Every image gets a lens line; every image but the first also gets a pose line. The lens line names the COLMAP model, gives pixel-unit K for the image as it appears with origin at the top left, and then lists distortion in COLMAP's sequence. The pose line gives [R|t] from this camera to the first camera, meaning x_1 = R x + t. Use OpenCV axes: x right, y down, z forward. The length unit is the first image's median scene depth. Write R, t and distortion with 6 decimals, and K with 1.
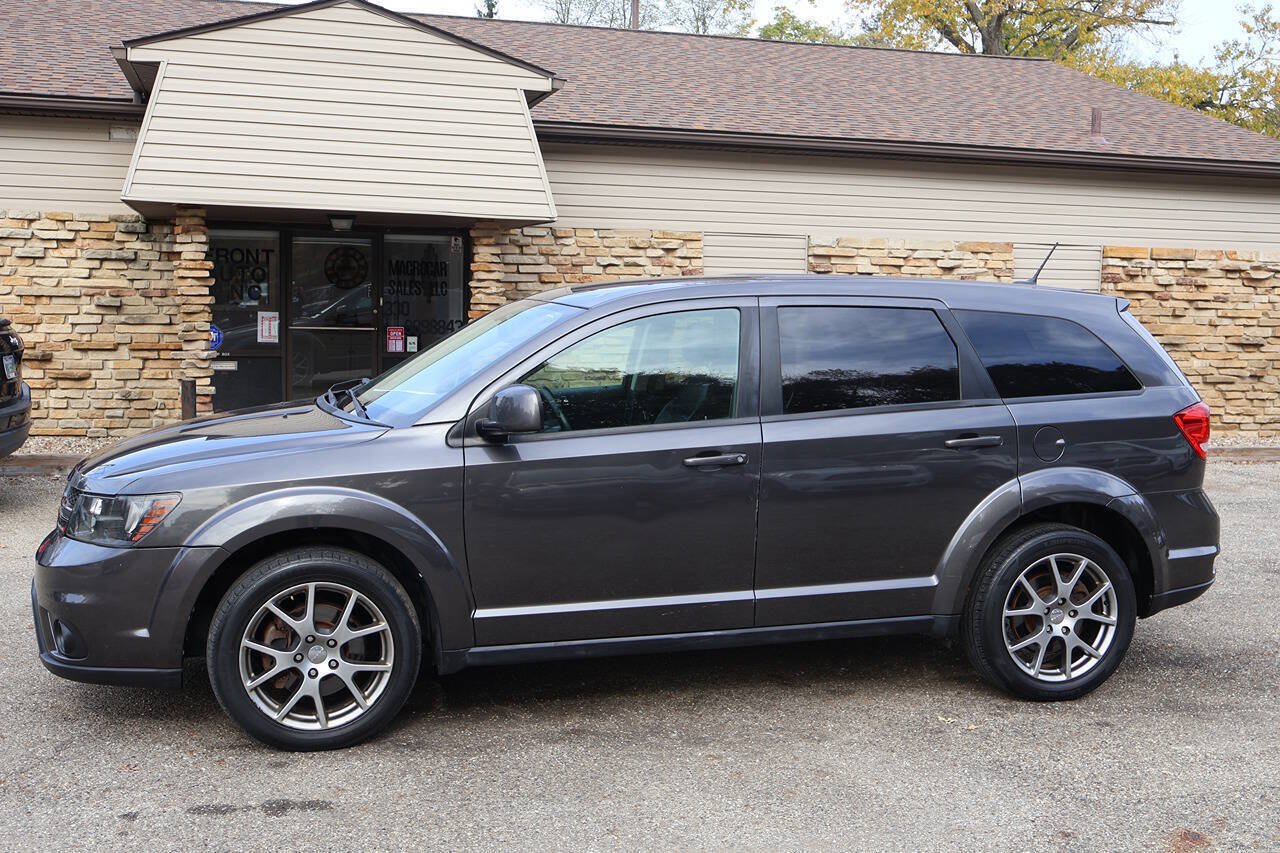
lens RADIAL K [[1406.6, 0, 633.7], [0, 1406.6, 428.5], [0, 0, 1]] dist [0.018896, -0.015197]
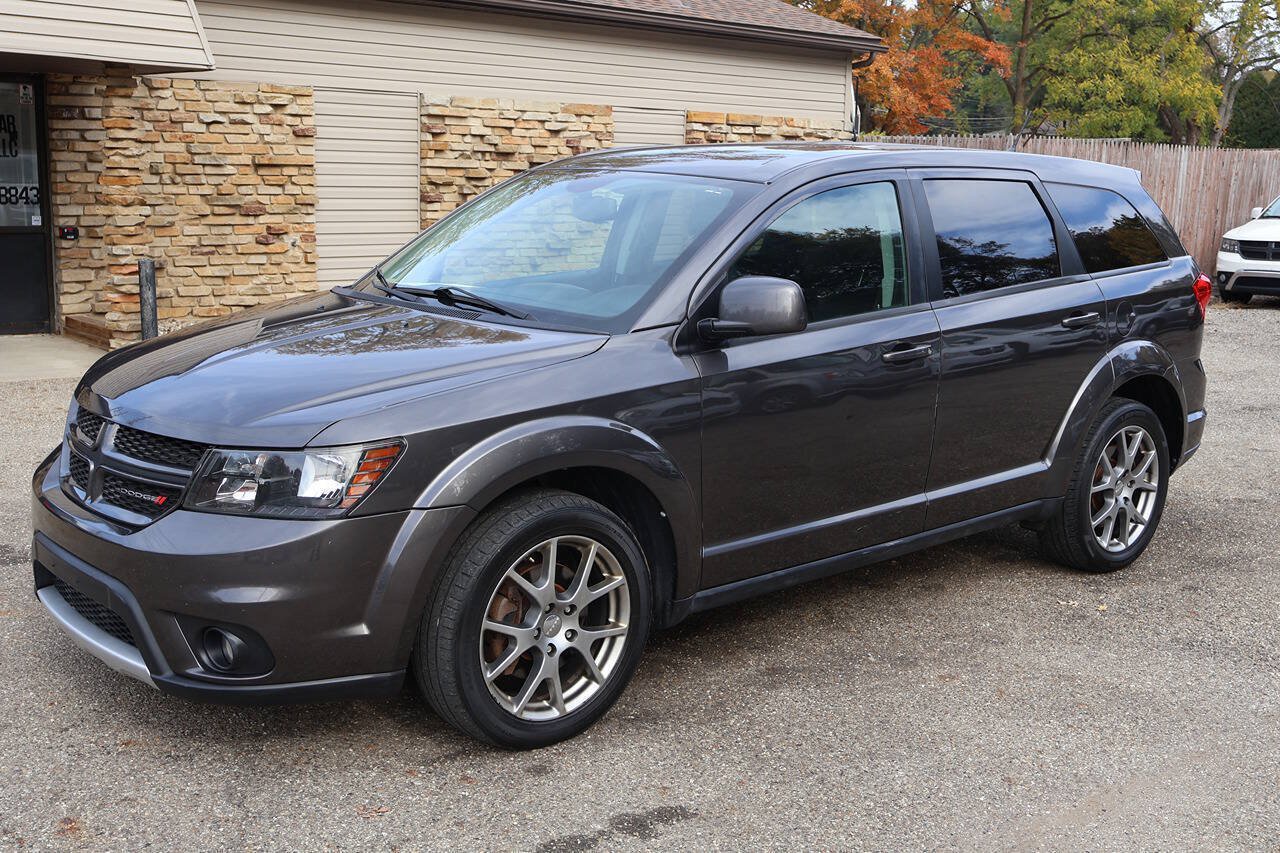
lens RADIAL K [[1418.3, 0, 631.0], [0, 1418.3, 424.6], [0, 0, 1]] dist [0.003728, 0.004416]
pose [[0.903748, -0.074485, 0.421535, -0.167947], [0.034919, 0.994291, 0.100828, -0.010228], [-0.426639, -0.076403, 0.901189, 0.088471]]
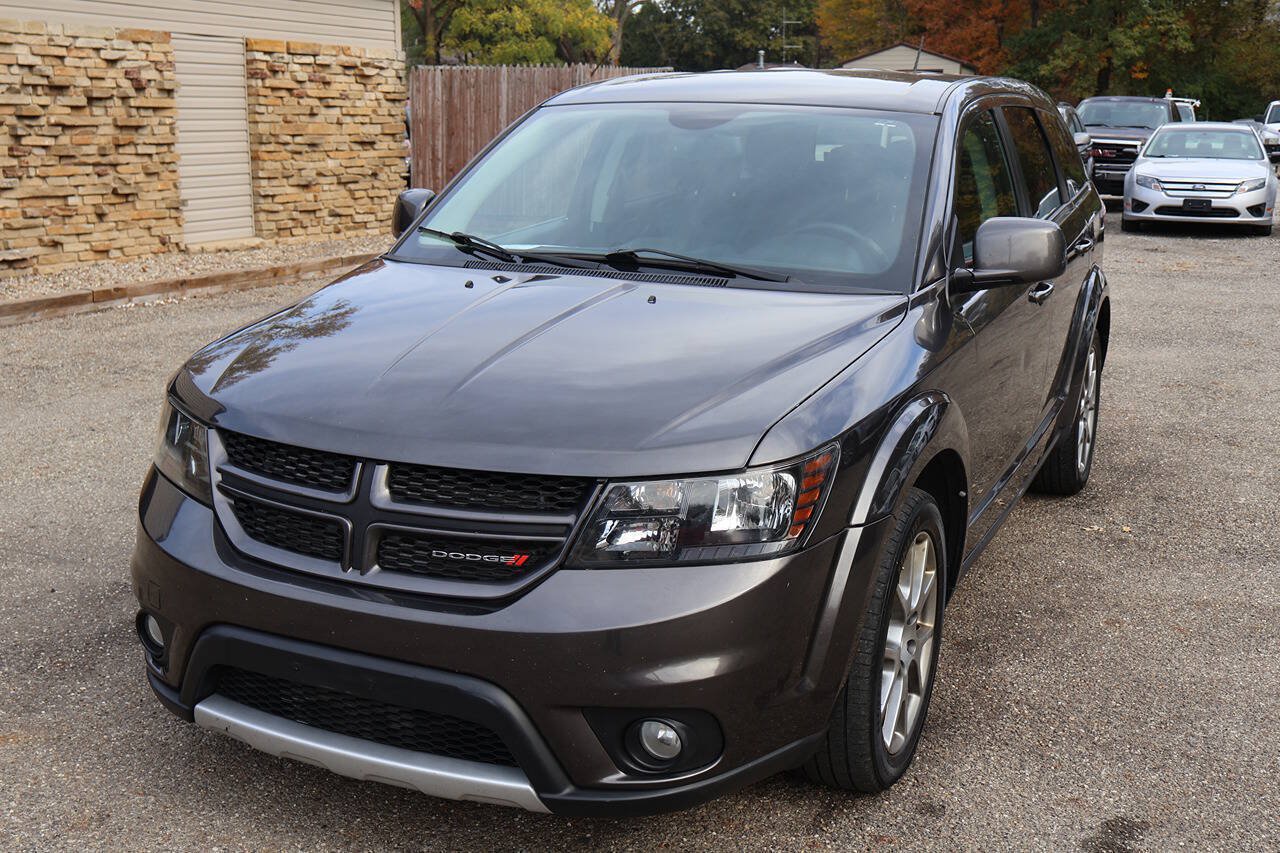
lens RADIAL K [[1418.3, 0, 631.0], [0, 1418.3, 424.6], [0, 0, 1]] dist [0.003728, 0.004416]
pose [[0.648722, -0.177525, 0.740030, -0.260489], [0.075528, 0.982630, 0.169513, -0.021868], [-0.757268, -0.054074, 0.650862, 0.215976]]
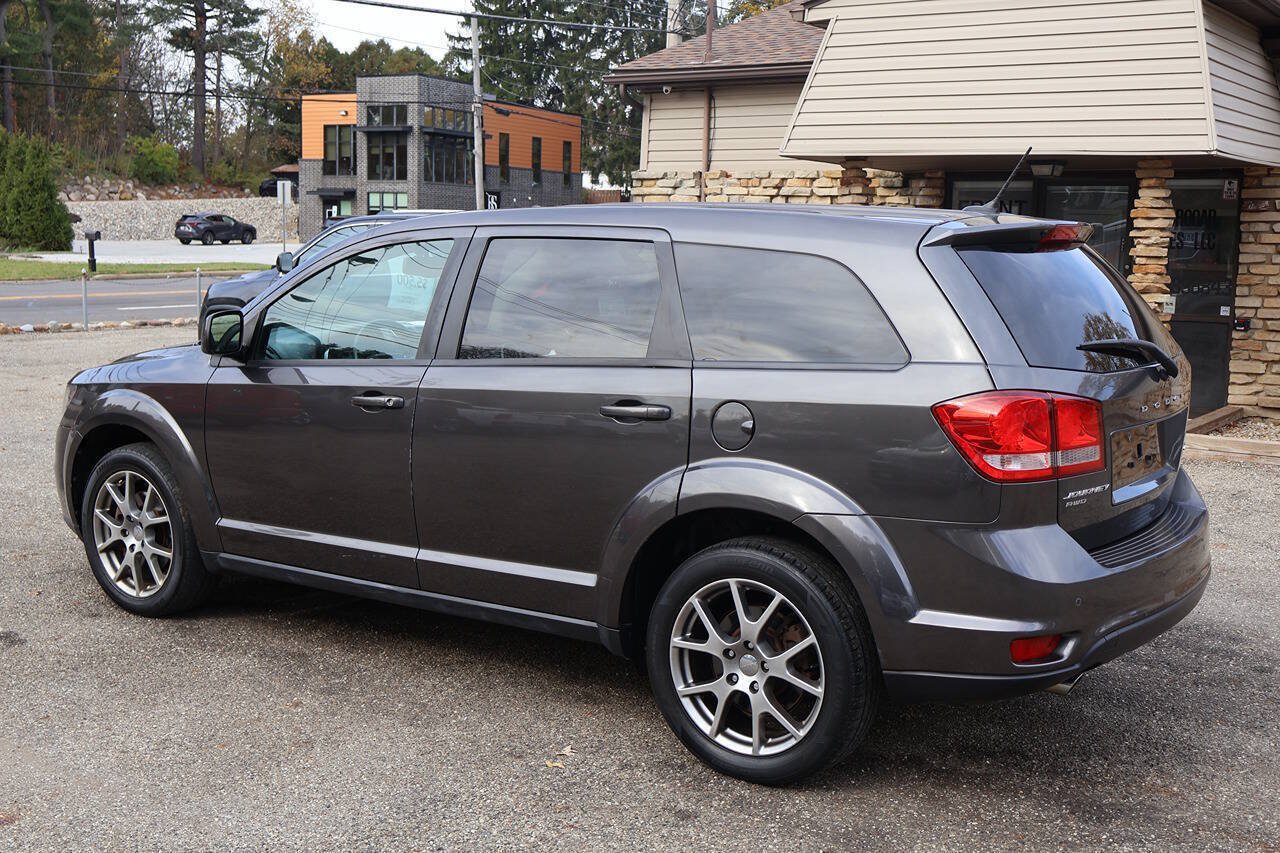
lens RADIAL K [[1406.6, 0, 633.7], [0, 1406.6, 428.5], [0, 0, 1]] dist [0.018896, -0.015197]
pose [[0.634802, 0.099175, -0.766284, 0.305503], [-0.081104, 0.994803, 0.061563, -0.010654], [0.768407, 0.023069, 0.639546, 0.184403]]
